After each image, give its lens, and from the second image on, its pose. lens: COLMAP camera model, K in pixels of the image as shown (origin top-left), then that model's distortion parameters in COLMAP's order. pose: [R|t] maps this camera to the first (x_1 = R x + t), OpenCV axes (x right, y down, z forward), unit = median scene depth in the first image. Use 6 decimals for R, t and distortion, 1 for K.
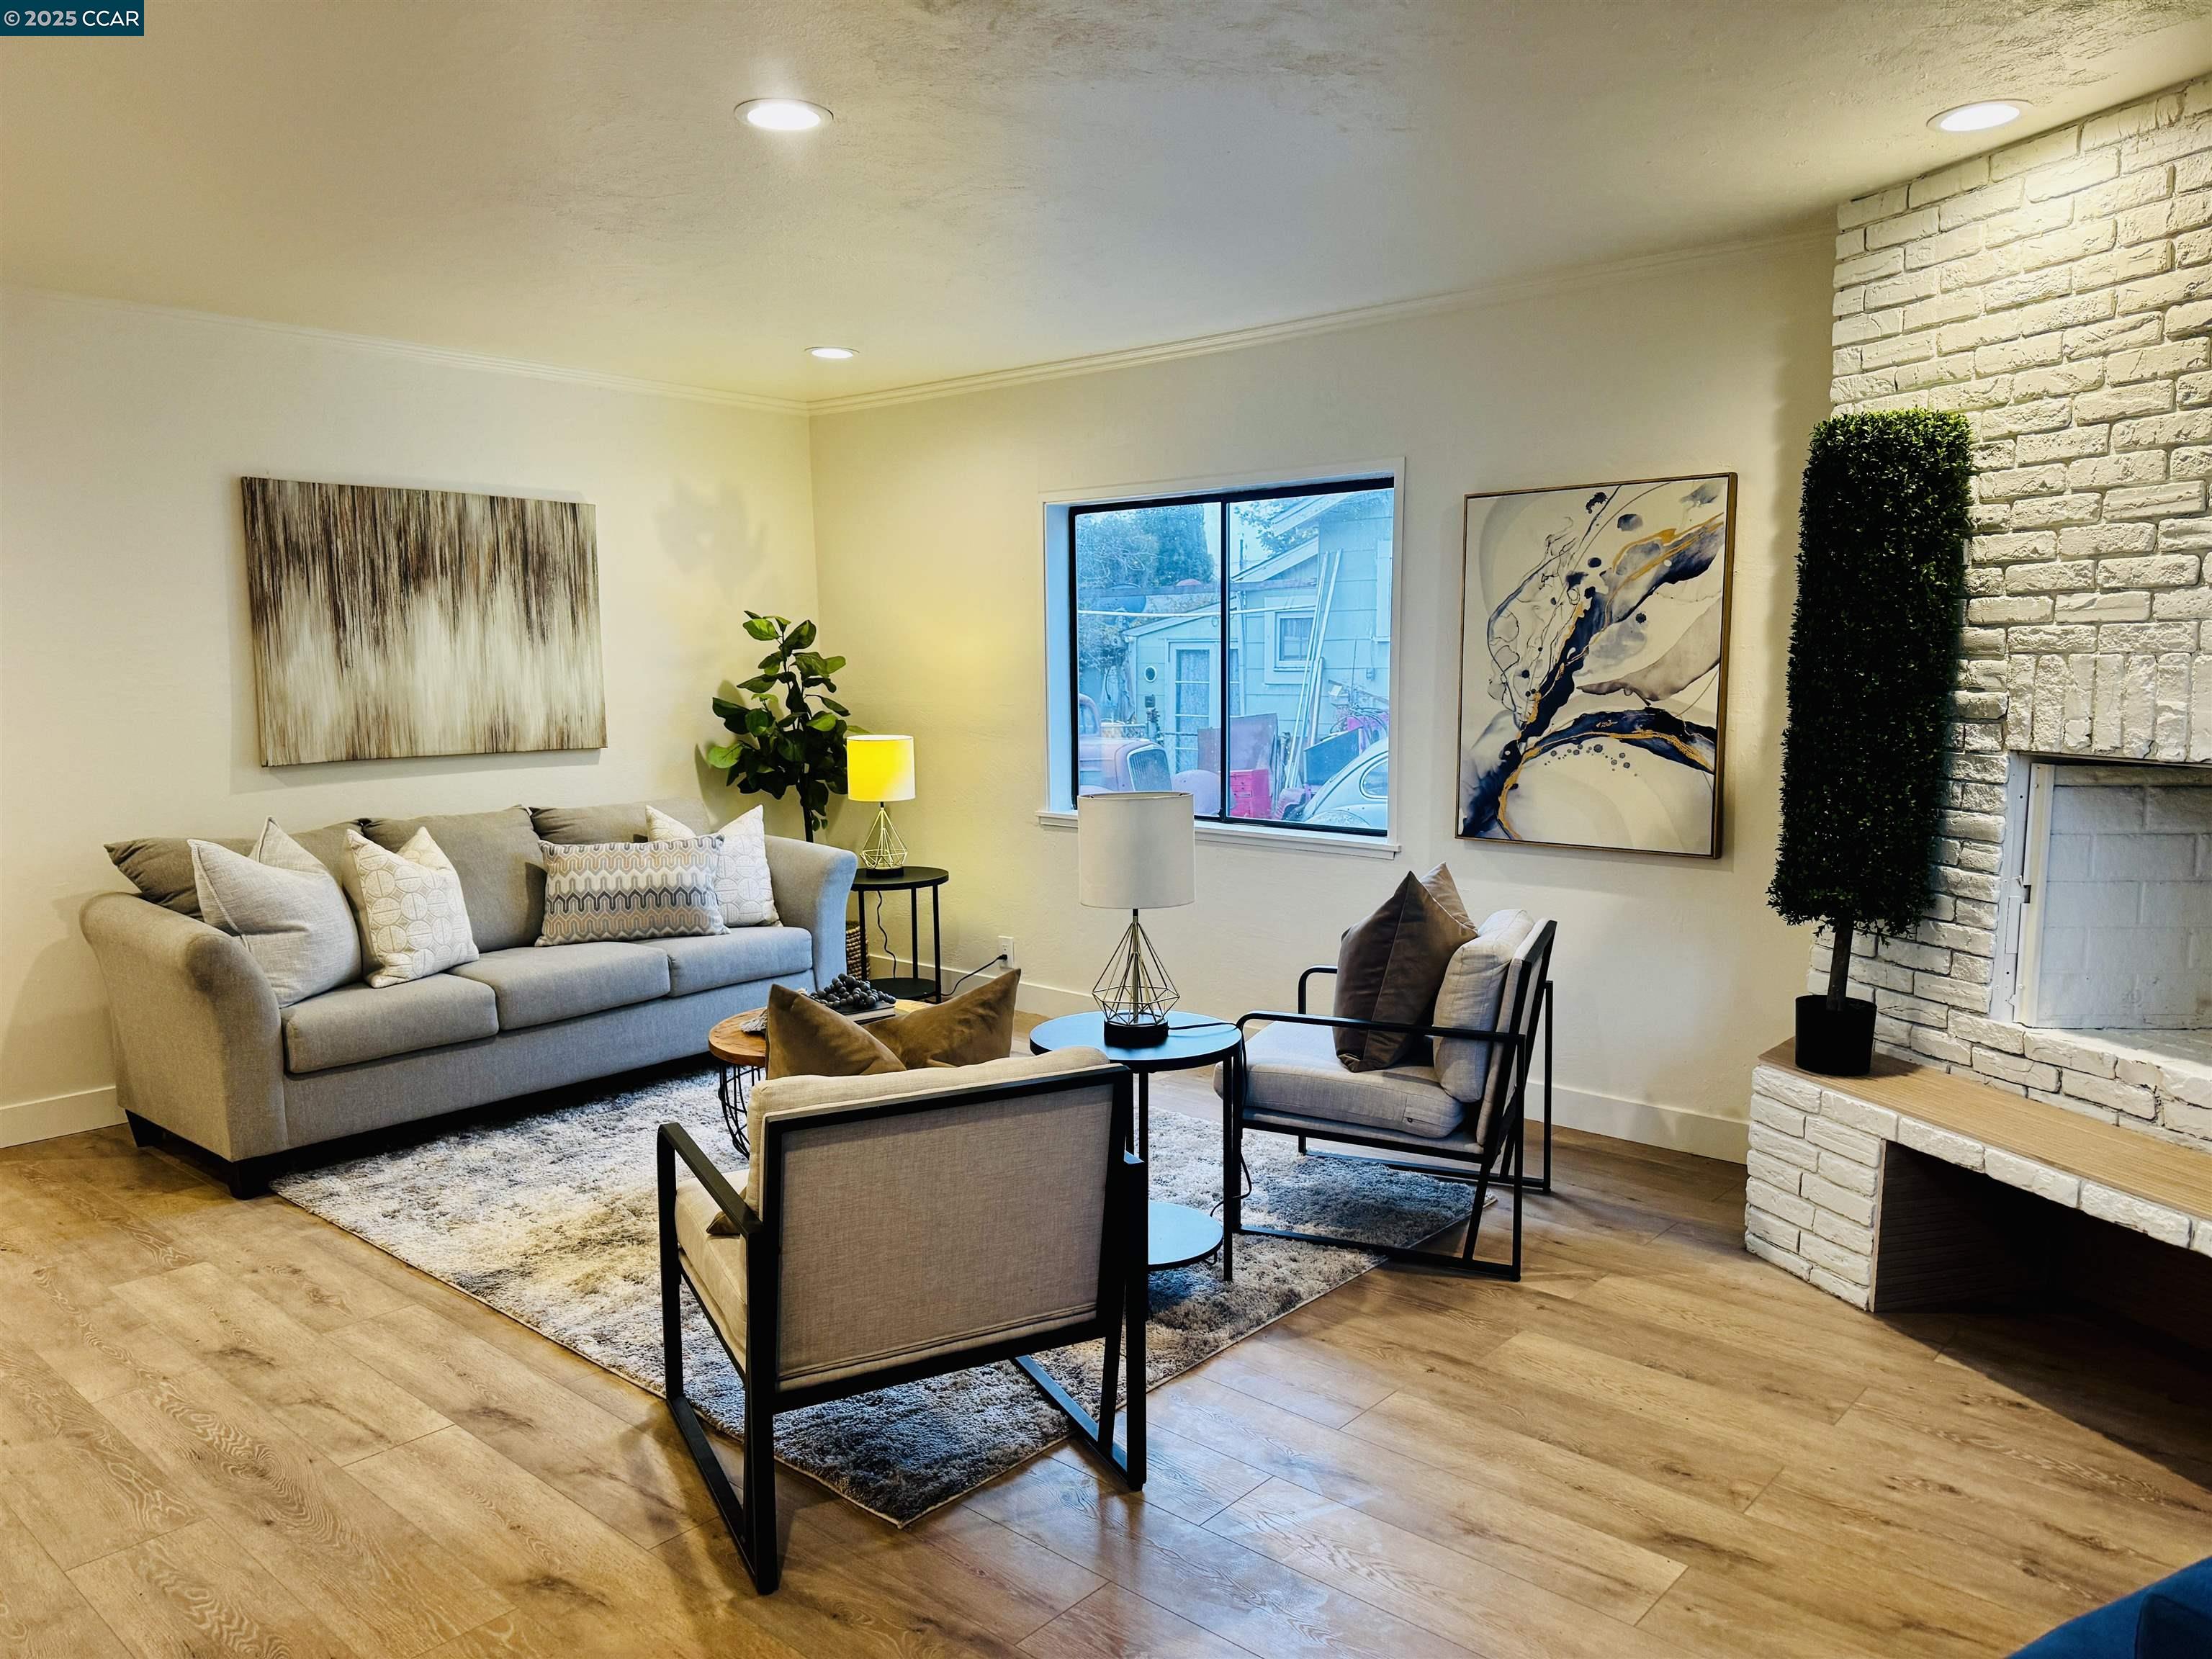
lens RADIAL K [[1552.4, 0, 1106.0], [0, 1552.4, 829.5], [0, 0, 1]] dist [0.088931, -0.143311]
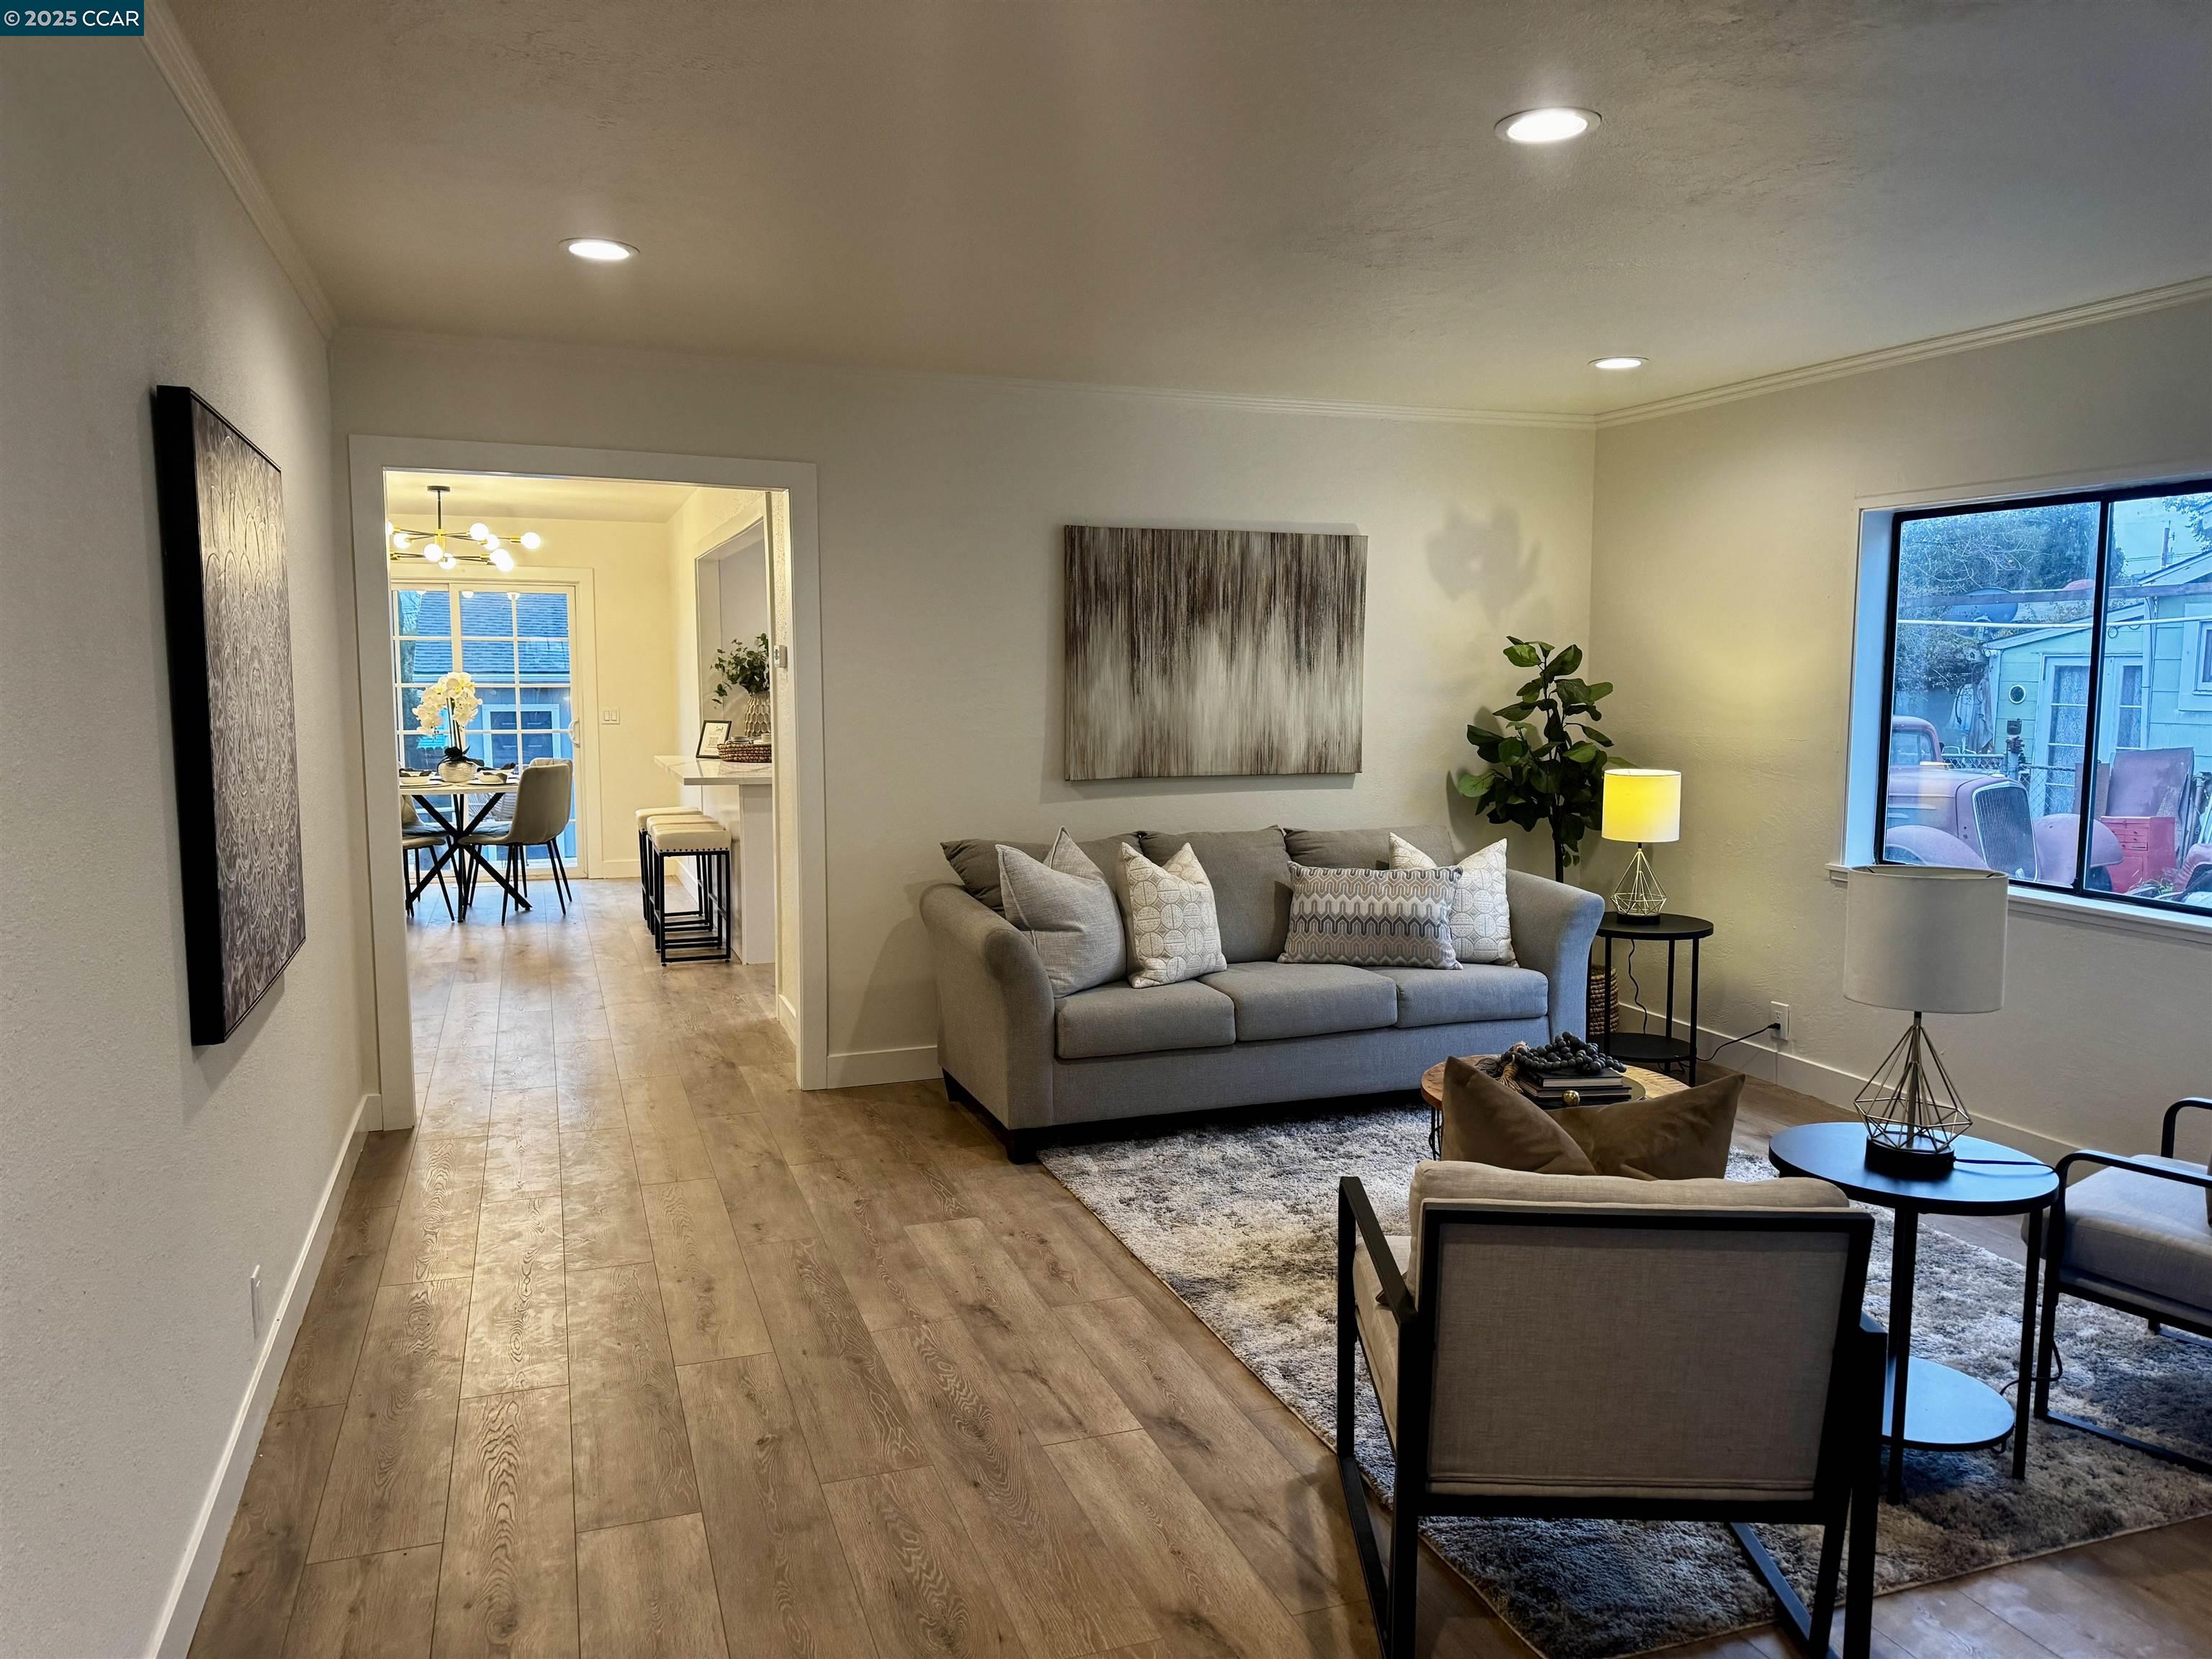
lens RADIAL K [[1534.8, 0, 1107.2], [0, 1534.8, 835.7], [0, 0, 1]] dist [0.082584, -0.077366]
pose [[0.876491, 0.060407, -0.477613, 0.024809], [-0.059999, 0.998068, 0.016125, -0.021793], [0.477664, 0.014523, 0.878422, 0.043533]]
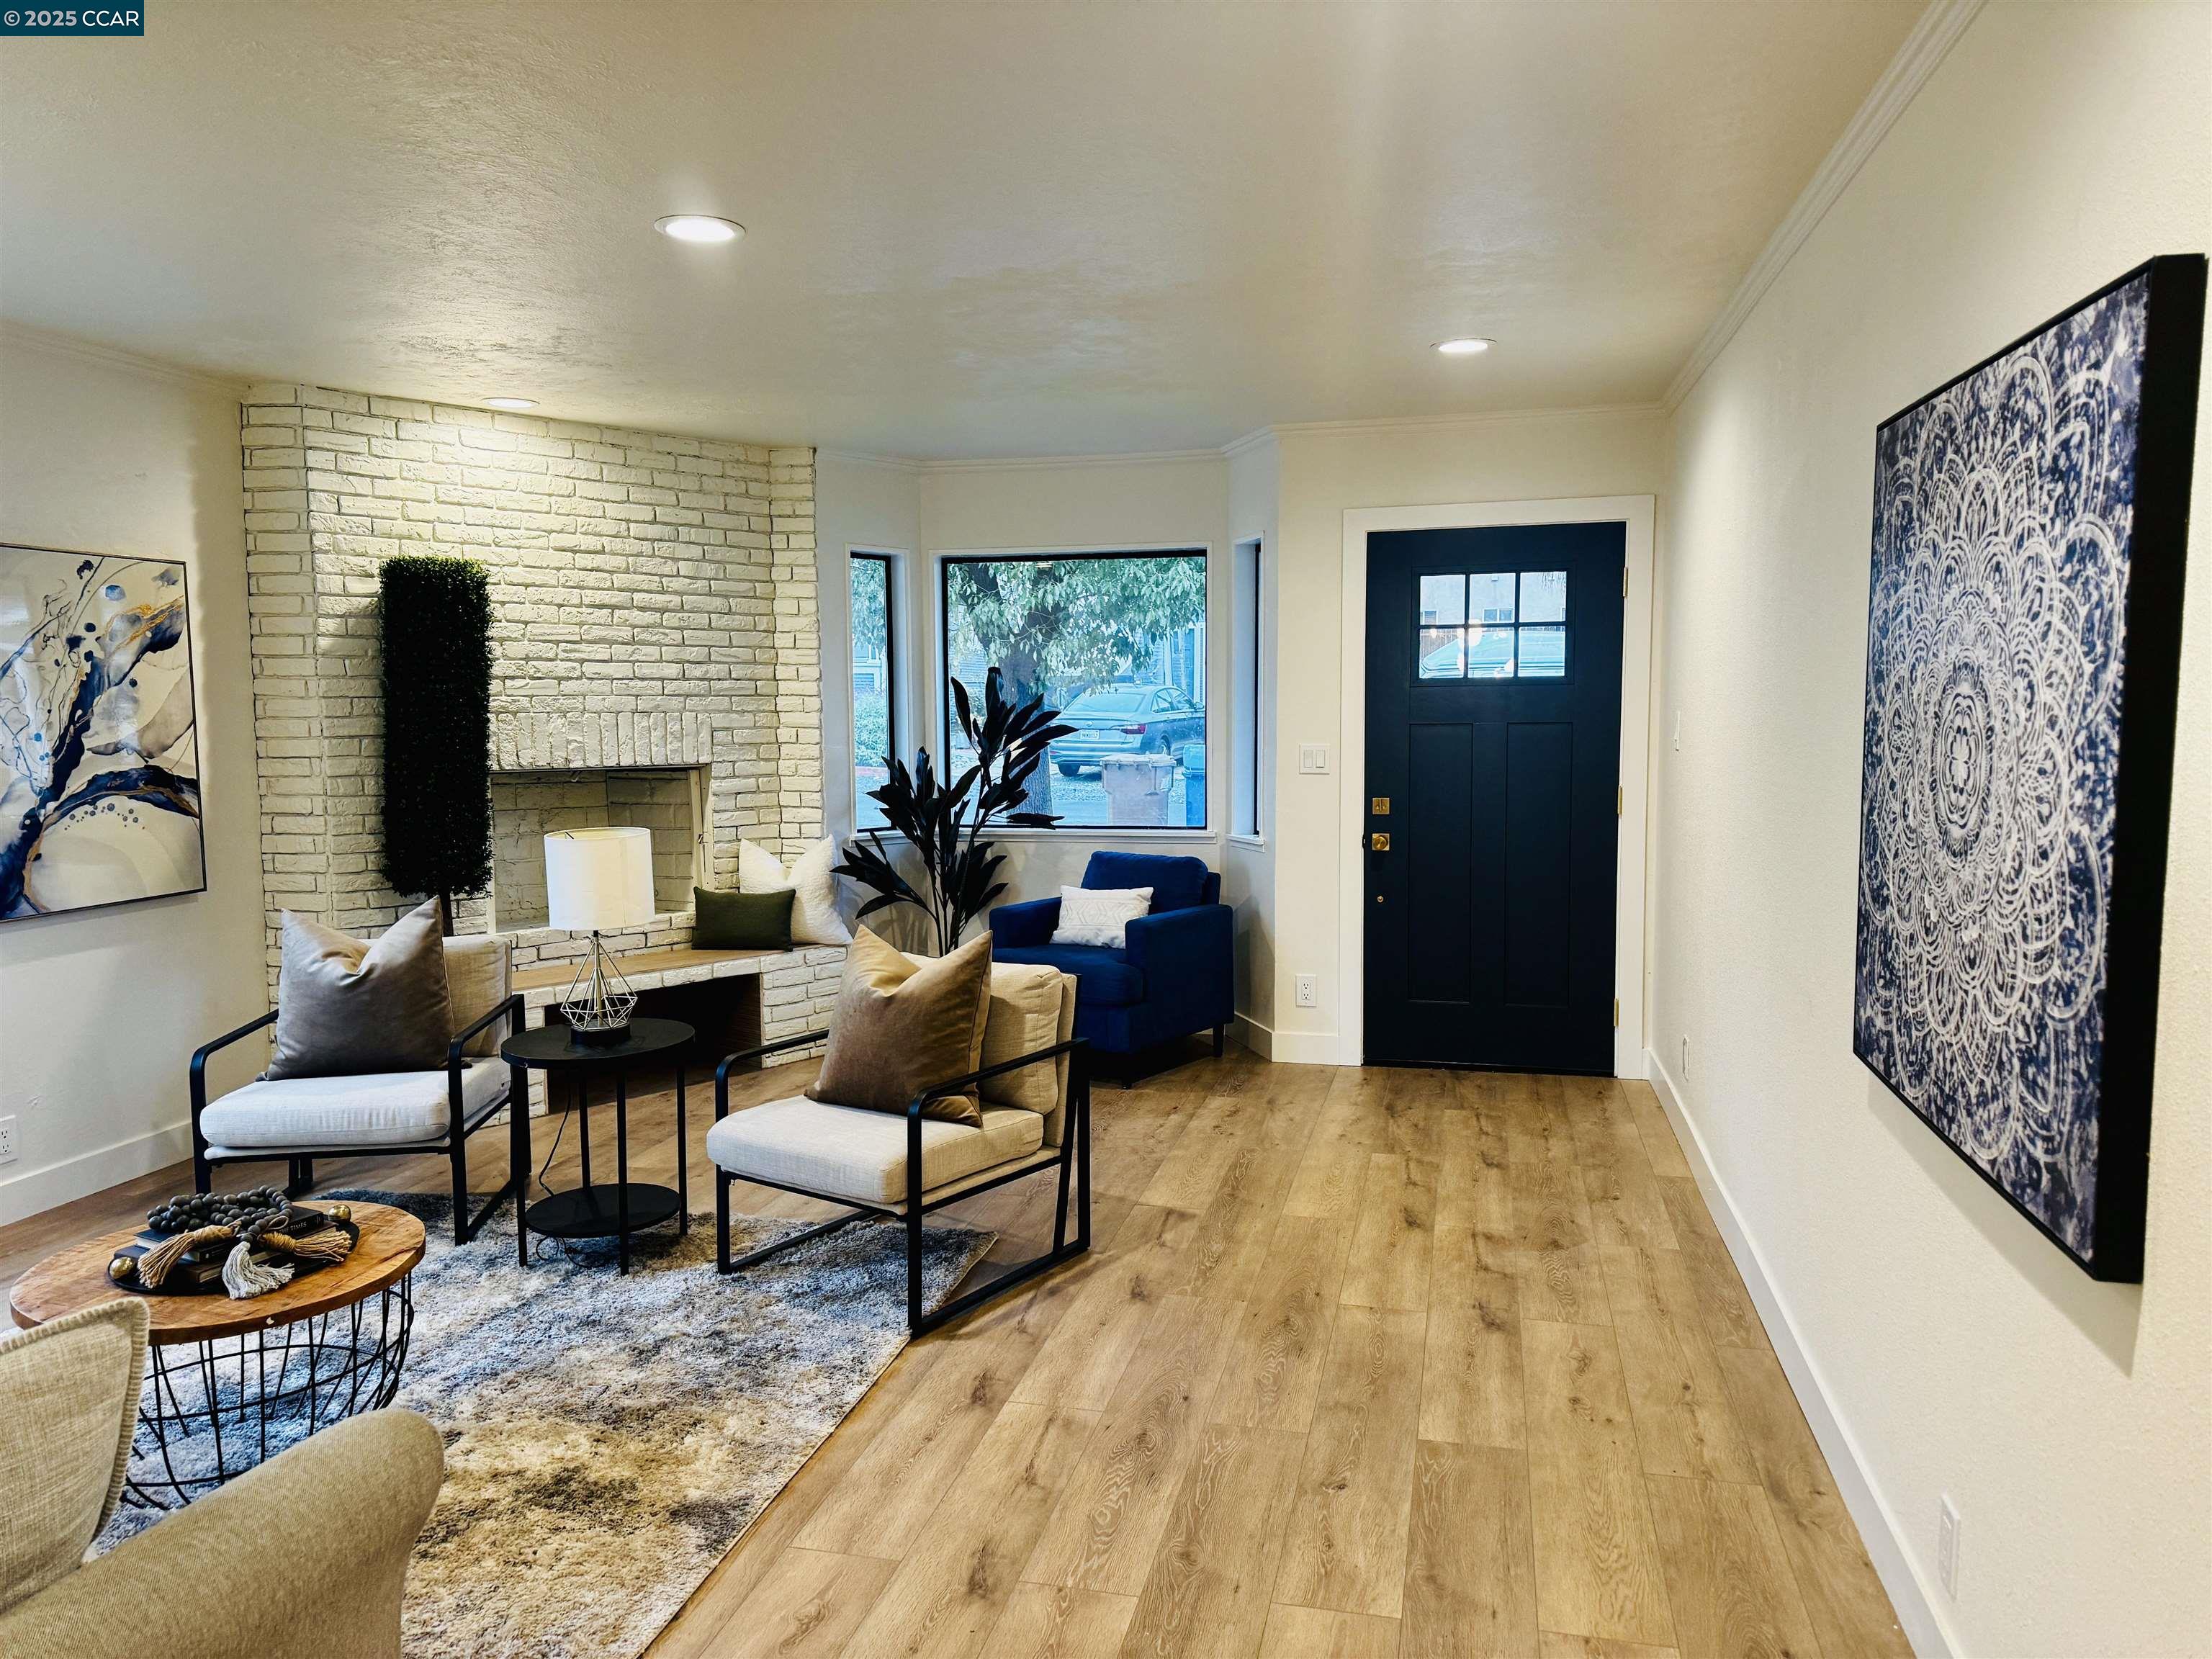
lens RADIAL K [[1534.8, 0, 1107.2], [0, 1534.8, 835.7], [0, 0, 1]] dist [0.082584, -0.077366]
pose [[-0.464658, -0.075611, 0.882256, -0.914798], [0.102549, 0.985049, 0.138430, -0.110035], [-0.879532, 0.154797, -0.449957, 0.898125]]
